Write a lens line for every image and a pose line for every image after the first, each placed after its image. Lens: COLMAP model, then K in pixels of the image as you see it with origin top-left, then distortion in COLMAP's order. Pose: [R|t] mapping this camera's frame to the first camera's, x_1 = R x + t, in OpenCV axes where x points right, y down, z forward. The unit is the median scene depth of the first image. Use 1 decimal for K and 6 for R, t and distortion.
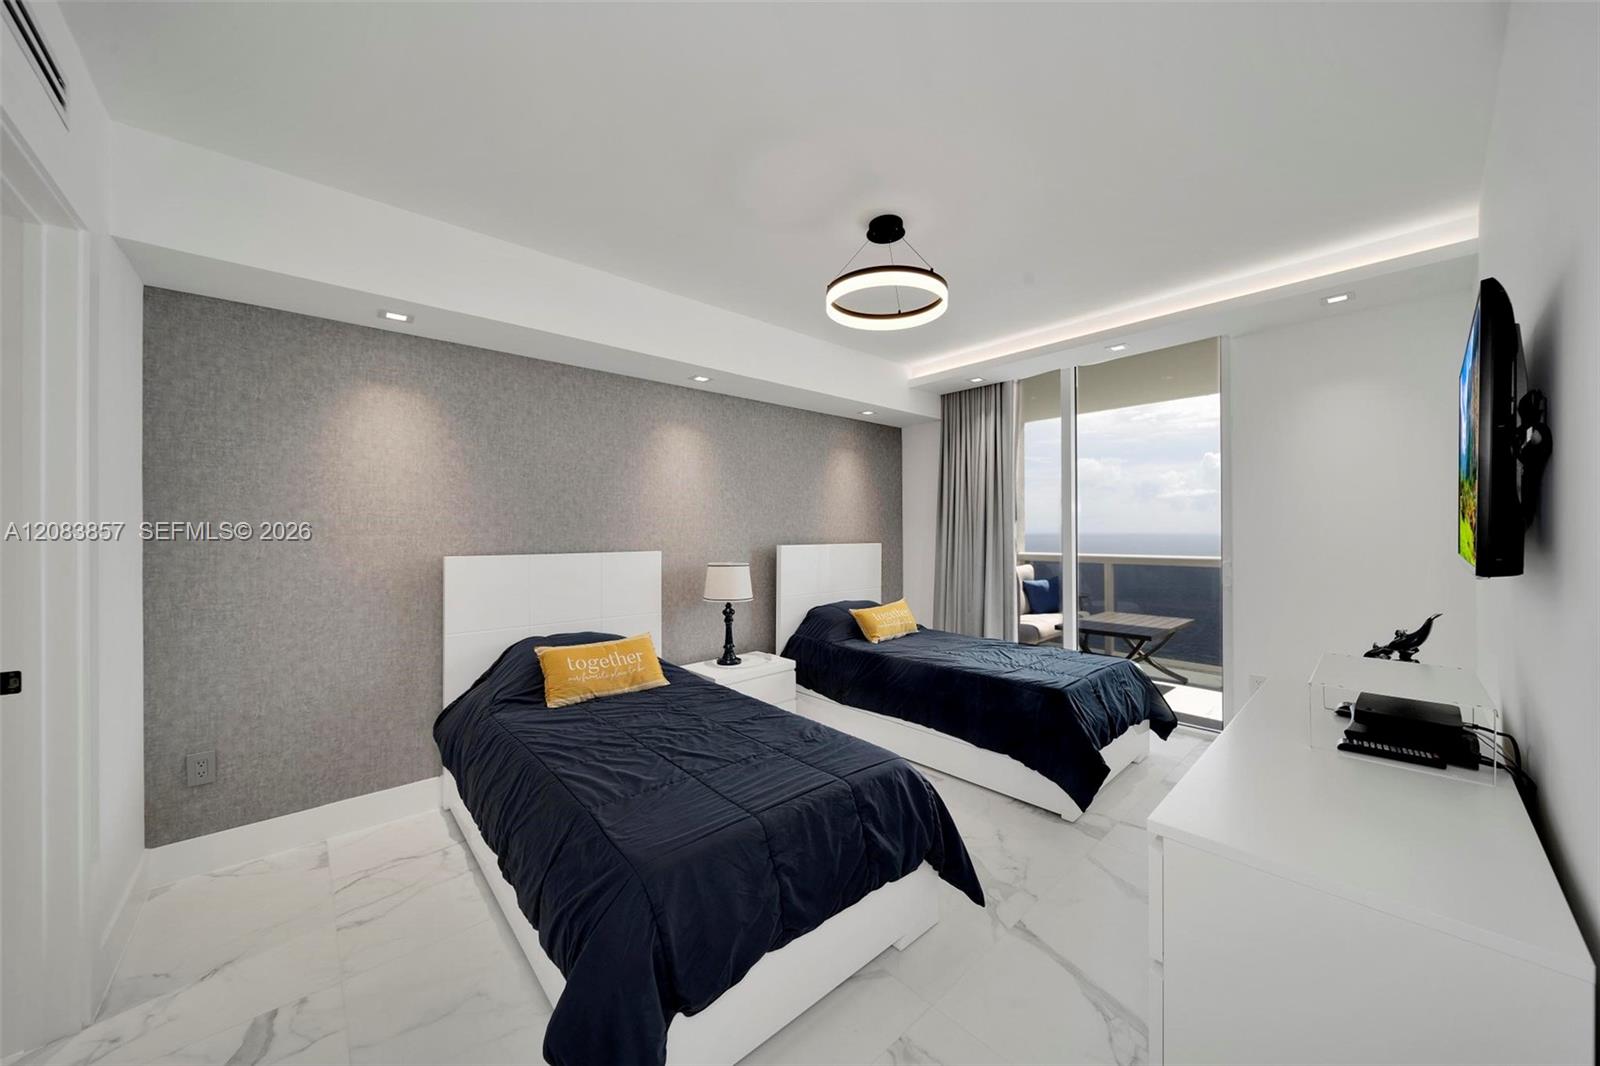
lens RADIAL K [[559.6, 0, 802.5], [0, 559.6, 523.4], [0, 0, 1]] dist [-0.005301, 0.000211]
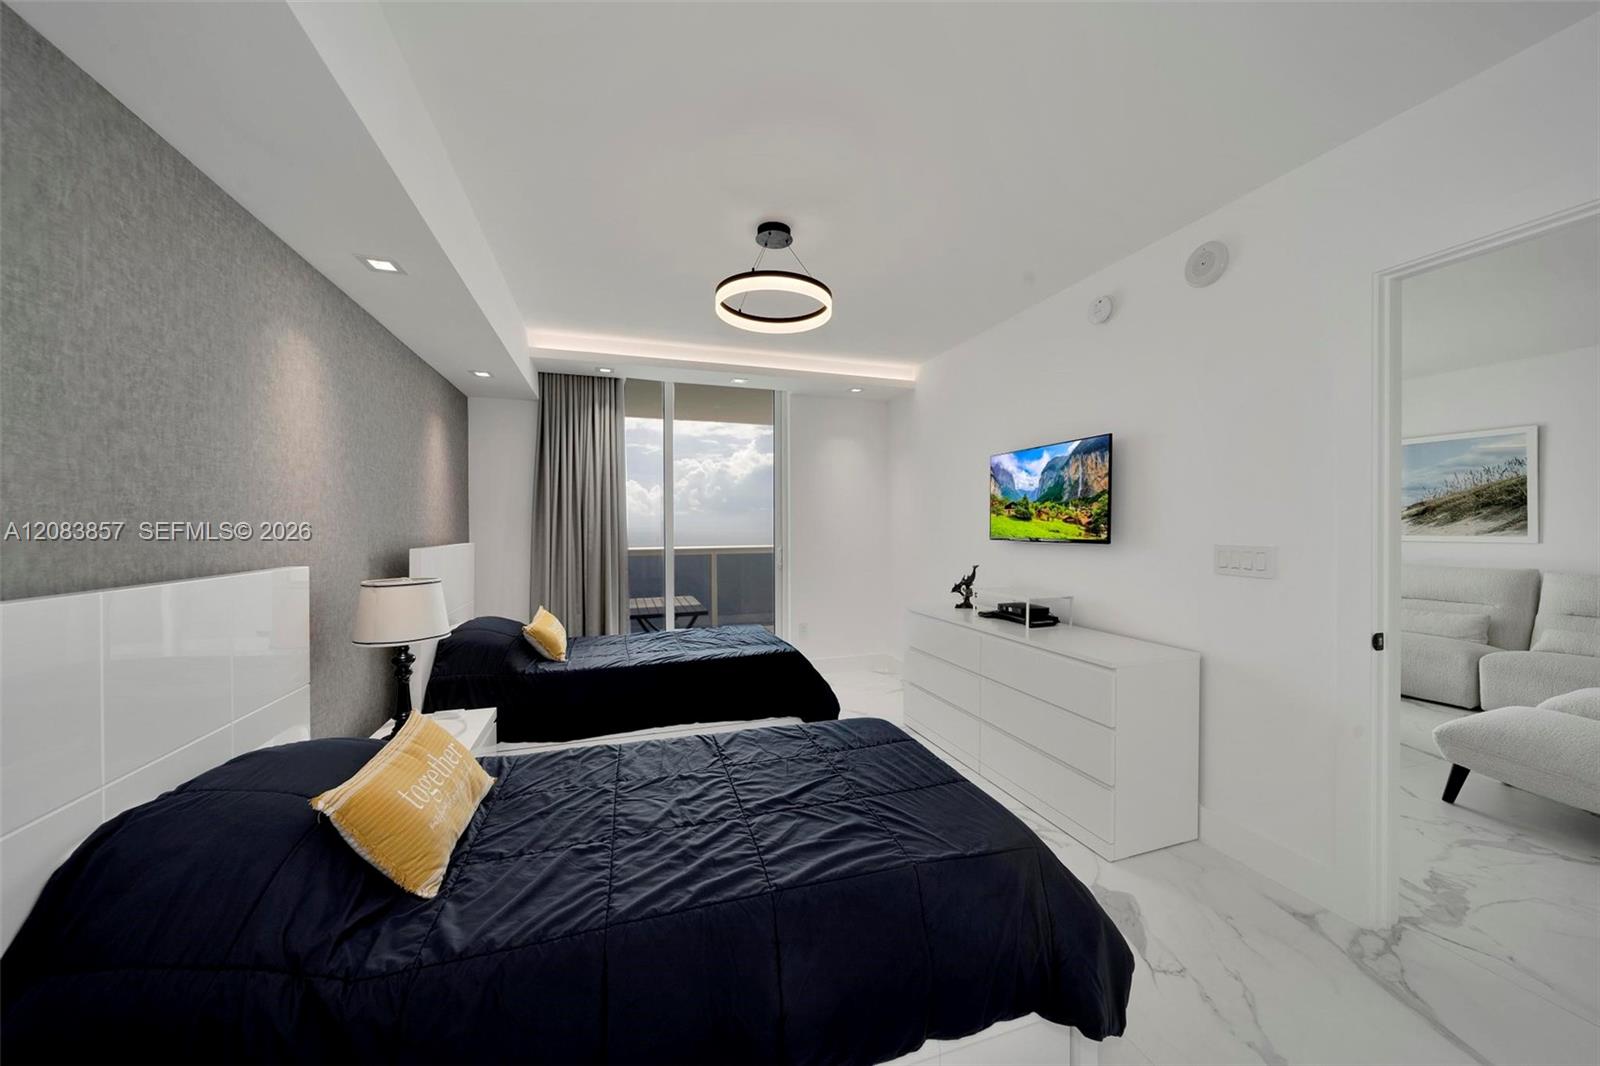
lens RADIAL K [[559.6, 0, 811.3], [0, 559.6, 518.9], [0, 0, 1]] dist [-0.005301, 0.000211]
pose [[0.394556, 0.013132, 0.918778, -0.597430], [-0.013298, 0.999875, -0.008580, 0.004621], [-0.918776, -0.008832, 0.394682, 0.401324]]
